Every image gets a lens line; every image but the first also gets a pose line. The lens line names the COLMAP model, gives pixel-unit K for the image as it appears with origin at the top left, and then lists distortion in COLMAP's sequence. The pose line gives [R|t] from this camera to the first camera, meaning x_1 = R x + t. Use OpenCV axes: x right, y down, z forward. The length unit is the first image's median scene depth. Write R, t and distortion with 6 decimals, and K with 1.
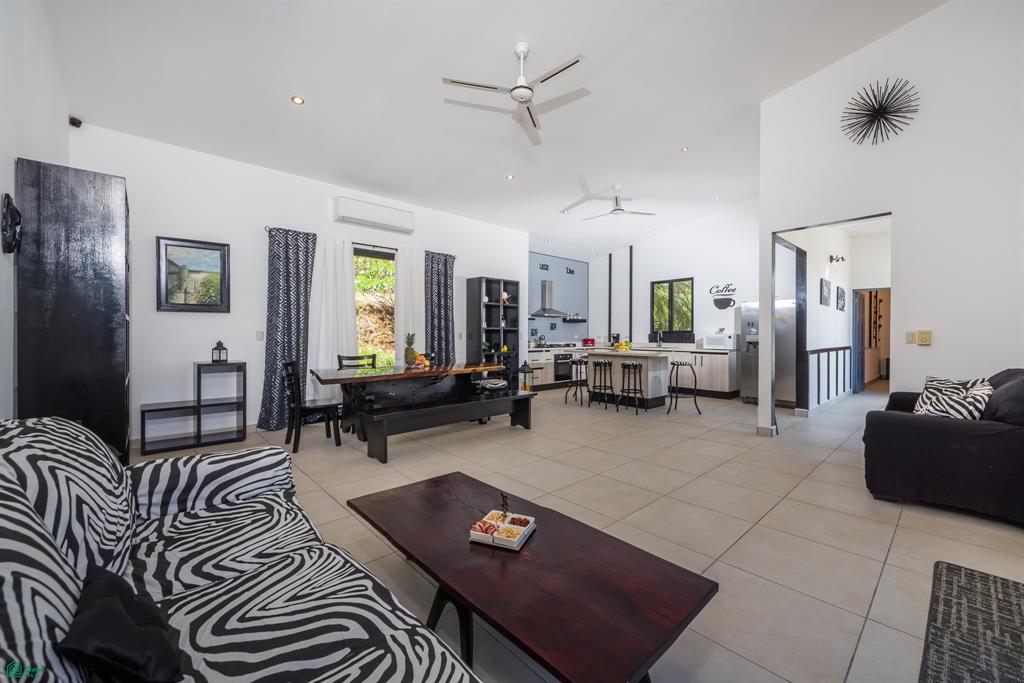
lens RADIAL K [[407.3, 0, 516.2], [0, 407.3, 337.2], [0, 0, 1]] dist [0.004263, -0.001031]
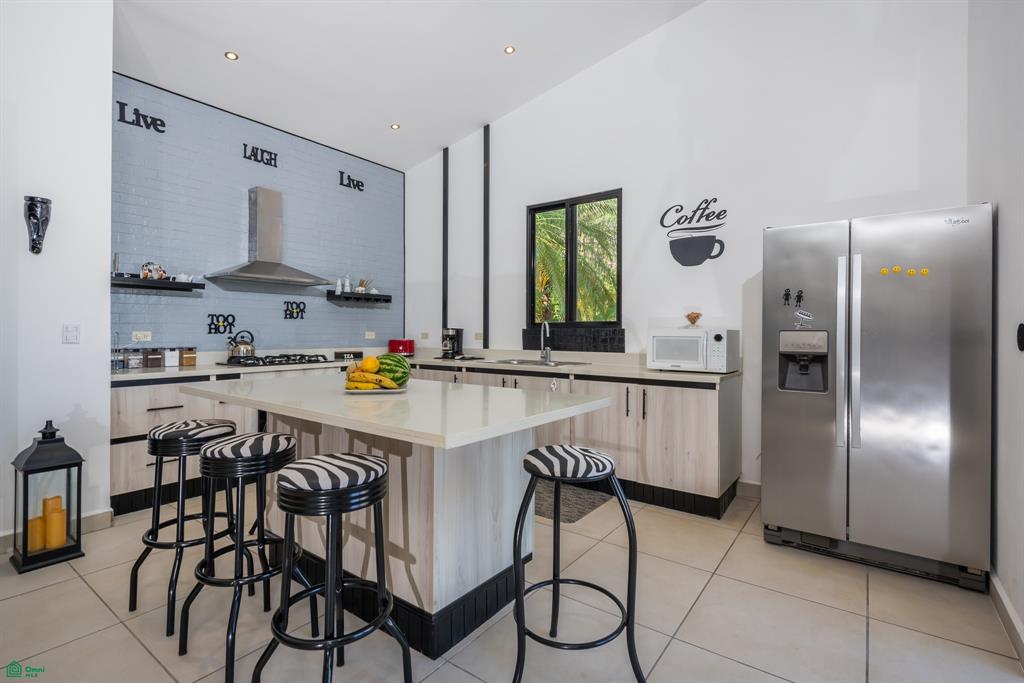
lens RADIAL K [[487.9, 0, 518.8], [0, 487.9, 330.3], [0, 0, 1]] dist [0.004822, -0.002853]
pose [[0.980034, 0.003213, 0.198806, 0.222778], [-0.000924, 0.999932, -0.011606, -0.001168], [-0.198830, 0.011191, 0.979970, 0.510691]]
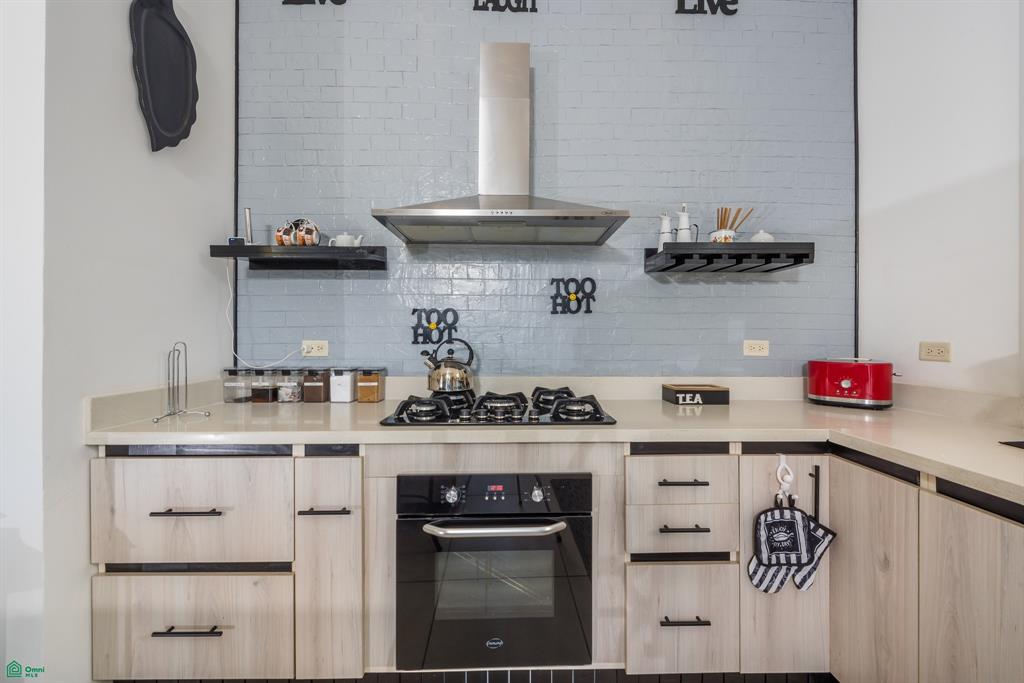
lens RADIAL K [[407.3, 0, 517.2], [0, 407.3, 340.0], [0, 0, 1]] dist [0.004263, -0.001031]
pose [[0.756298, 0.002659, -0.654222, 0.208648], [-0.005712, 0.999980, -0.002539, -0.004720], [0.654203, 0.005657, 0.756298, 0.881320]]
